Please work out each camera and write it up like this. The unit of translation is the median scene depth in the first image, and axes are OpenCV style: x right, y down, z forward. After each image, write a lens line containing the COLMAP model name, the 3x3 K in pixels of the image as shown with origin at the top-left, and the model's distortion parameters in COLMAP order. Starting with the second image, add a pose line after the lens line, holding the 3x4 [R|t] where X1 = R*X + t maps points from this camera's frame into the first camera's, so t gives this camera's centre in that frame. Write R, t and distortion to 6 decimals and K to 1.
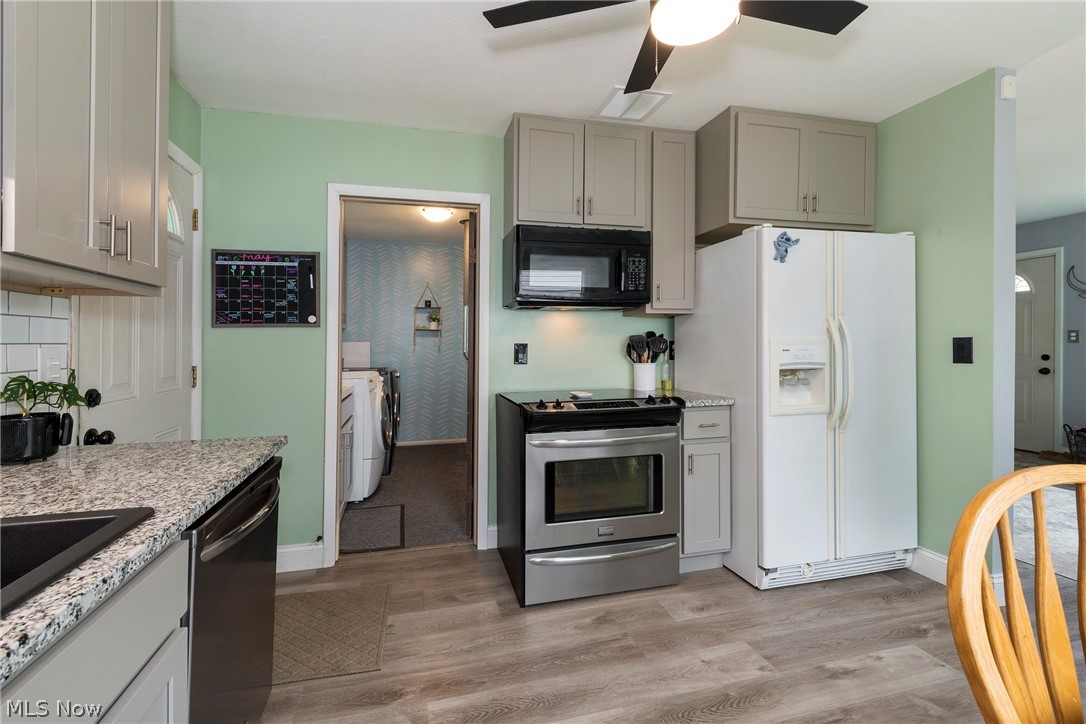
lens RADIAL K [[450.3, 0, 525.4], [0, 450.3, 347.0], [0, 0, 1]] dist [0.009796, -0.002000]
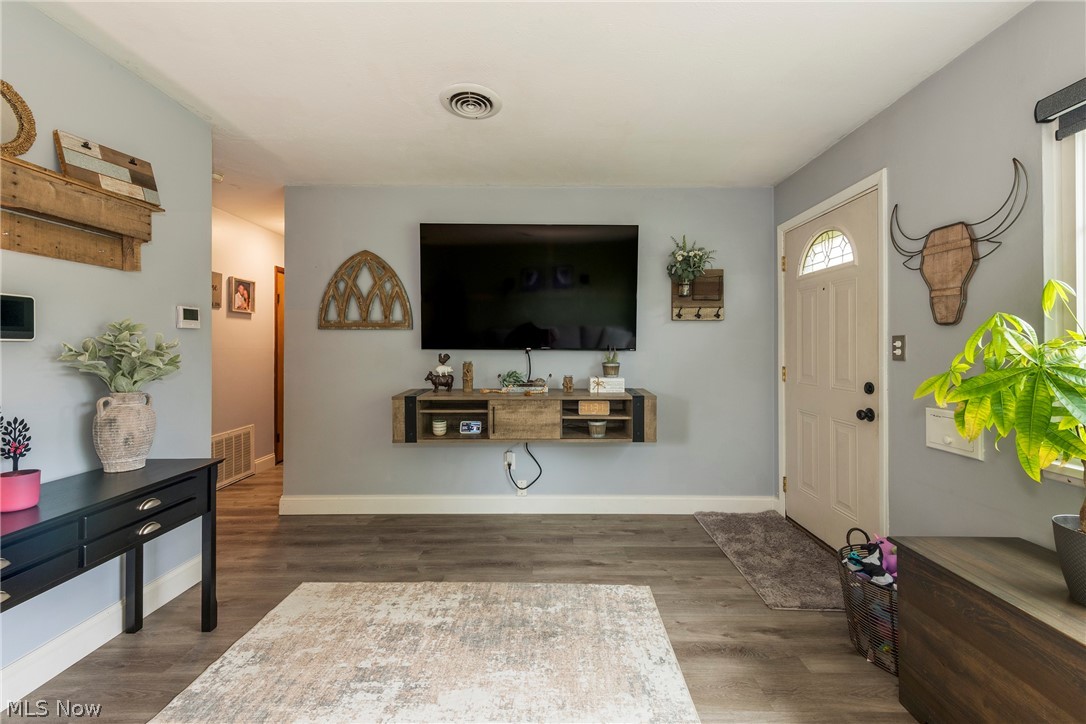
lens RADIAL K [[450.3, 0, 545.1], [0, 450.3, 345.2], [0, 0, 1]] dist [0.009796, -0.002000]
pose [[0.974920, 0.008288, -0.222400, 1.746671], [-0.011858, 0.999821, -0.014725, -0.027113], [0.222238, 0.016993, 0.974844, 0.814109]]
